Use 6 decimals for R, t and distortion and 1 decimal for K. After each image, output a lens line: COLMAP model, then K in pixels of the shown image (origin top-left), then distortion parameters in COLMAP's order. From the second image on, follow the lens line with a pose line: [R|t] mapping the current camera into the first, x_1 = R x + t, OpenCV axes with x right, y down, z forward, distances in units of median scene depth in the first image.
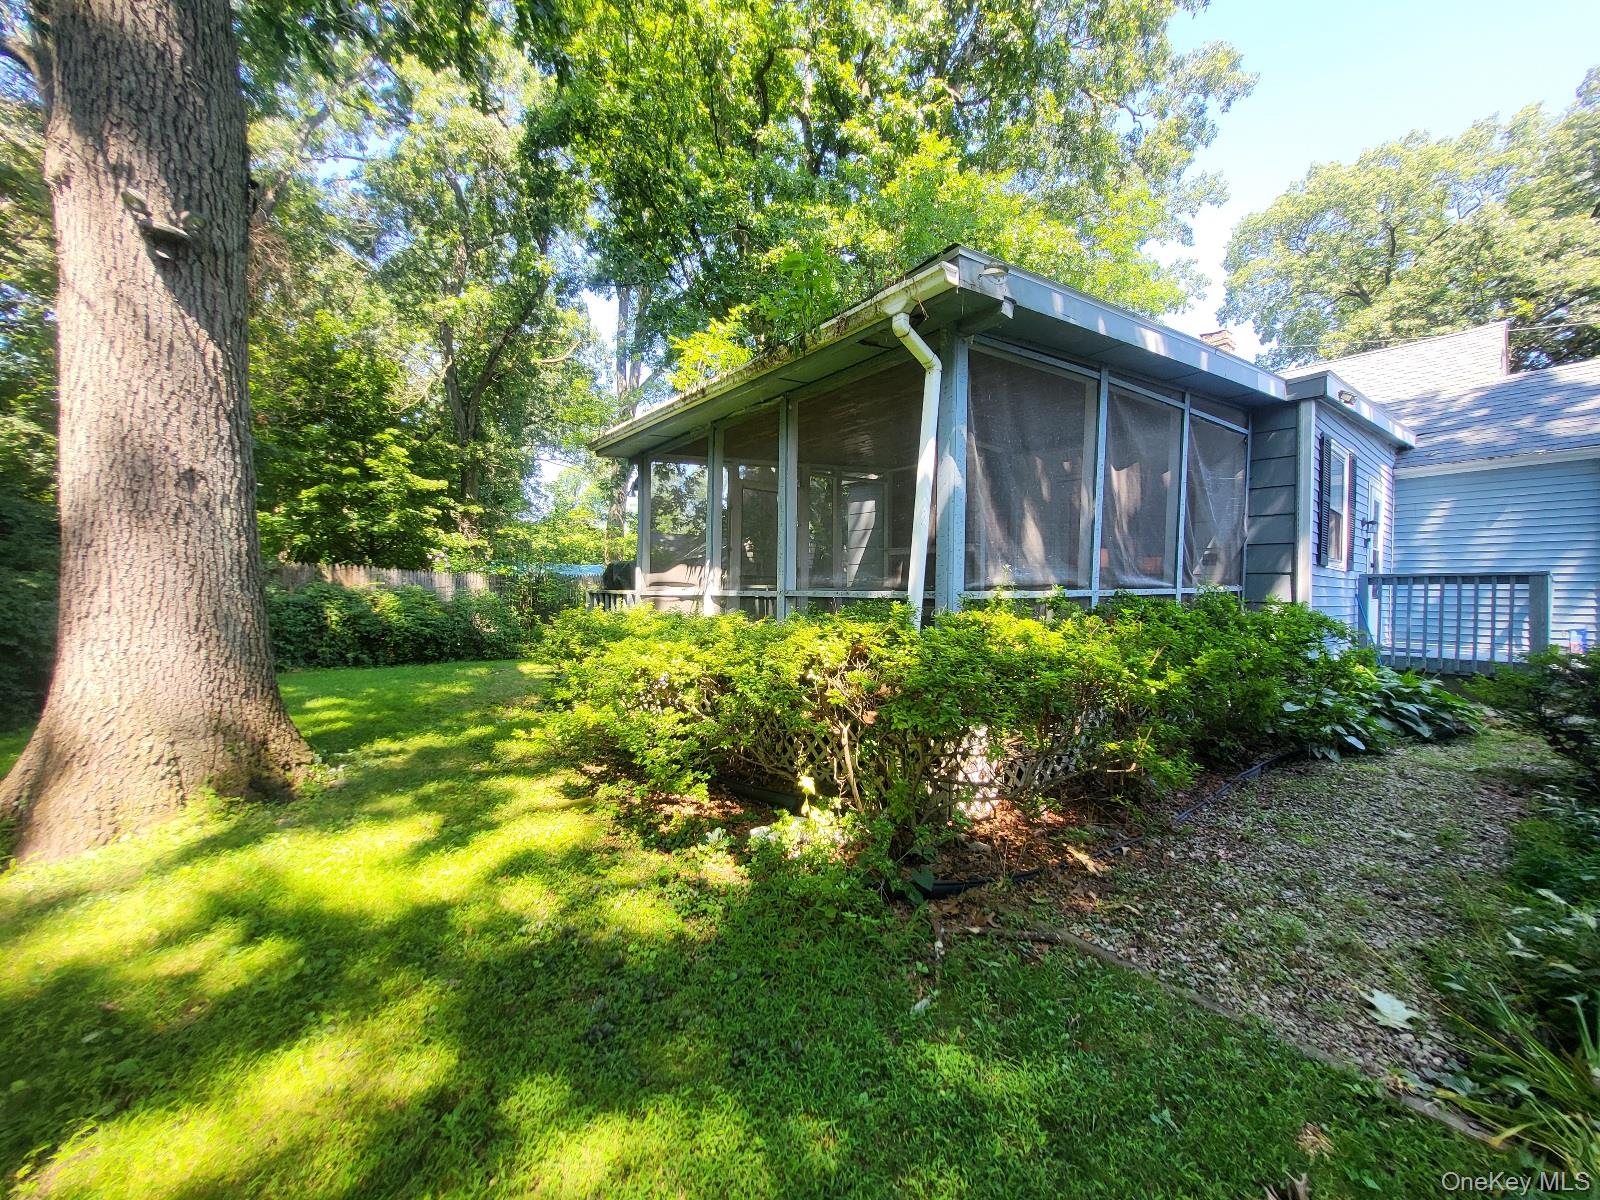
lens RADIAL K [[629.0, 0, 795.0], [0, 629.0, 596.7], [0, 0, 1]] dist [0.000017, -0.001221]
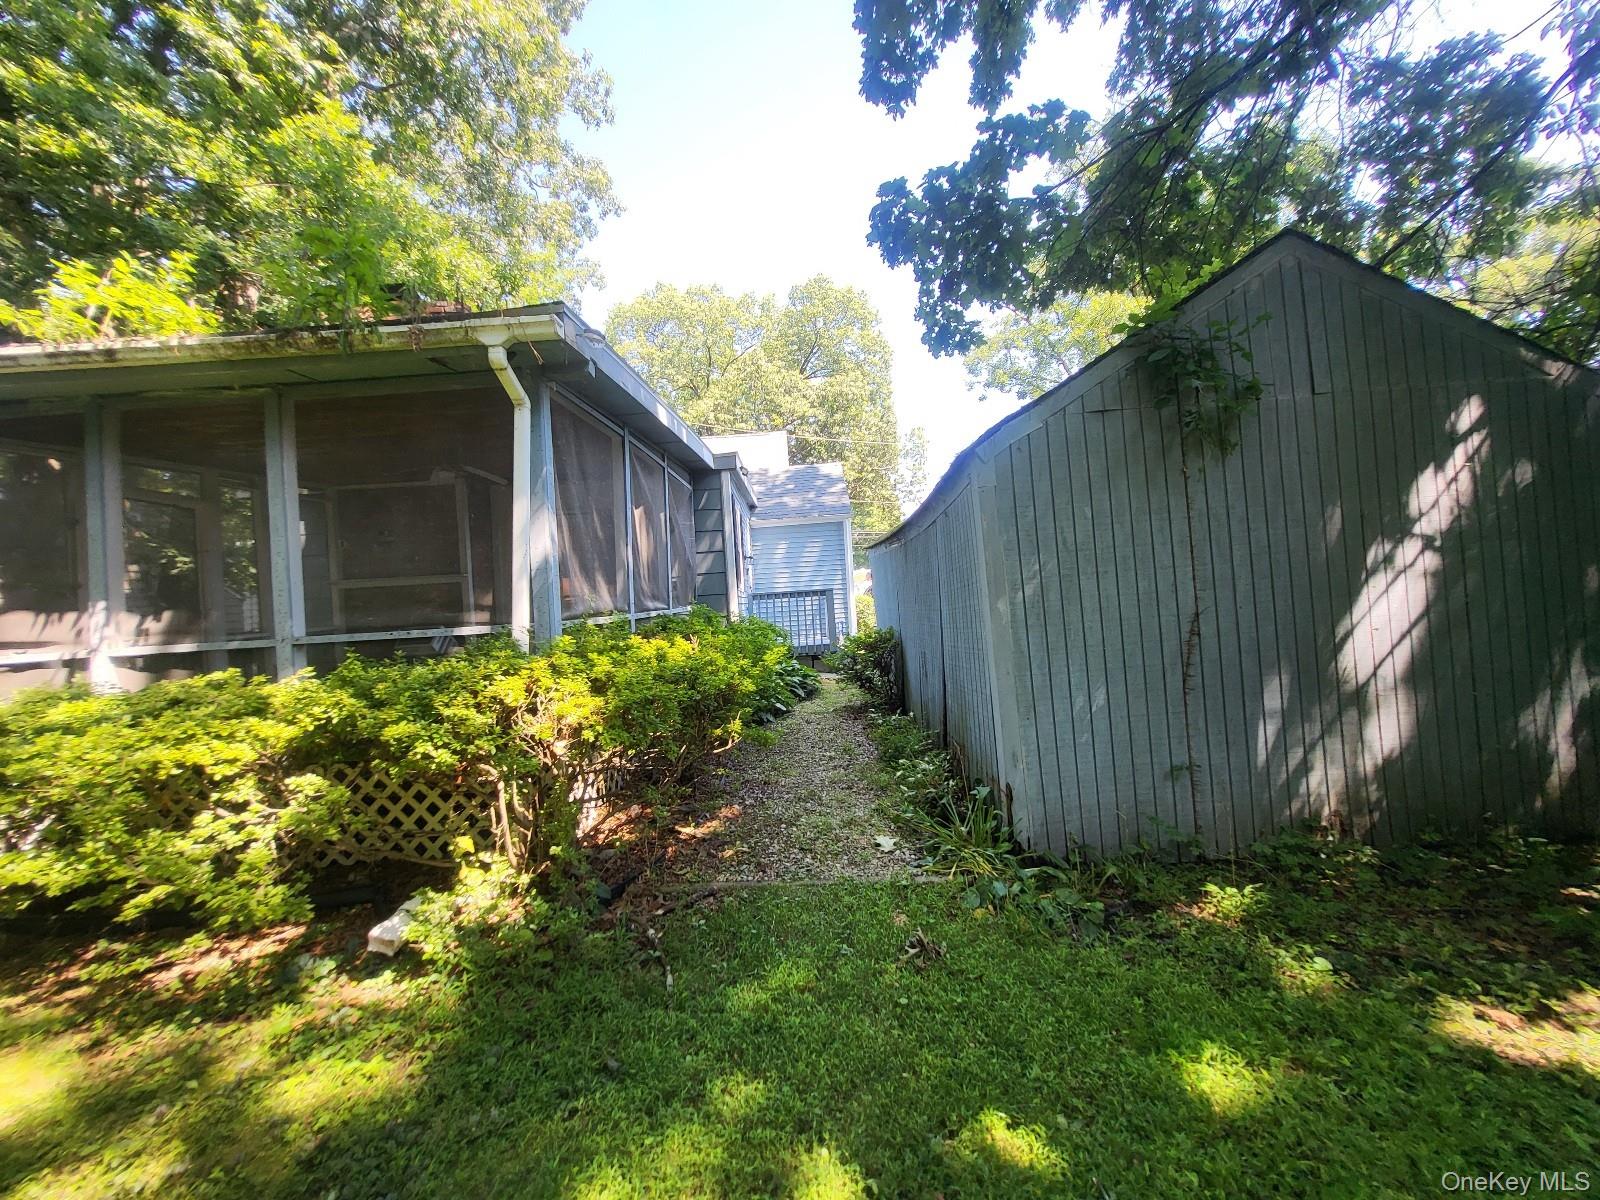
lens RADIAL K [[629.0, 0, 795.0], [0, 629.0, 596.7], [0, 0, 1]] dist [0.000017, -0.001221]
pose [[0.625873, -0.036720, 0.779060, -0.233640], [0.071931, 0.997351, -0.010778, -0.008126], [-0.776601, 0.062785, 0.626857, 0.027449]]
